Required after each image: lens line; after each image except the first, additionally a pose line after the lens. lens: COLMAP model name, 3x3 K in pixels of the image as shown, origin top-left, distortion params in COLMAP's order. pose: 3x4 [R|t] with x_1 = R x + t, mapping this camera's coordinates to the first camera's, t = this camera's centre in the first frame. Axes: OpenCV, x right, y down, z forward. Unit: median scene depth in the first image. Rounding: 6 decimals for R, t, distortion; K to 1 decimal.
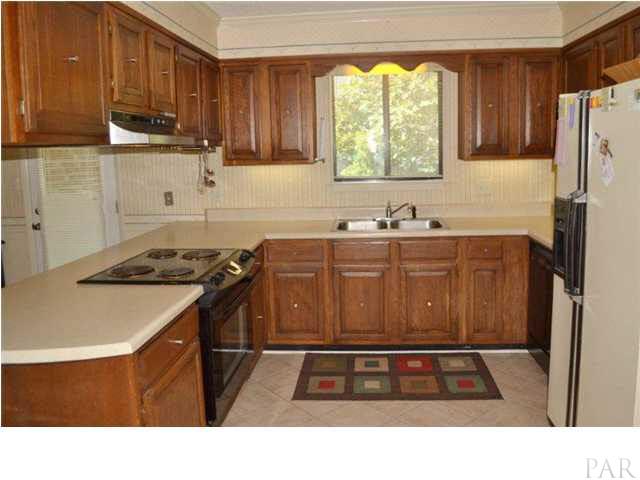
lens RADIAL K [[503.2, 0, 321.8], [0, 503.2, 210.4], [0, 0, 1]] dist [-0.074344, 0.003244]
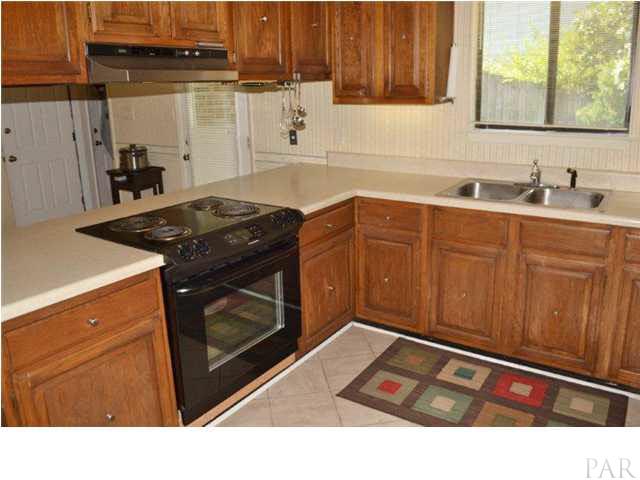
lens RADIAL K [[503.2, 0, 321.8], [0, 503.2, 210.4], [0, 0, 1]] dist [-0.074344, 0.003244]
pose [[0.878918, 0.123473, -0.460714, 0.216510], [-0.060503, 0.986971, 0.149089, -0.038164], [0.473120, -0.103162, 0.874937, 0.241808]]
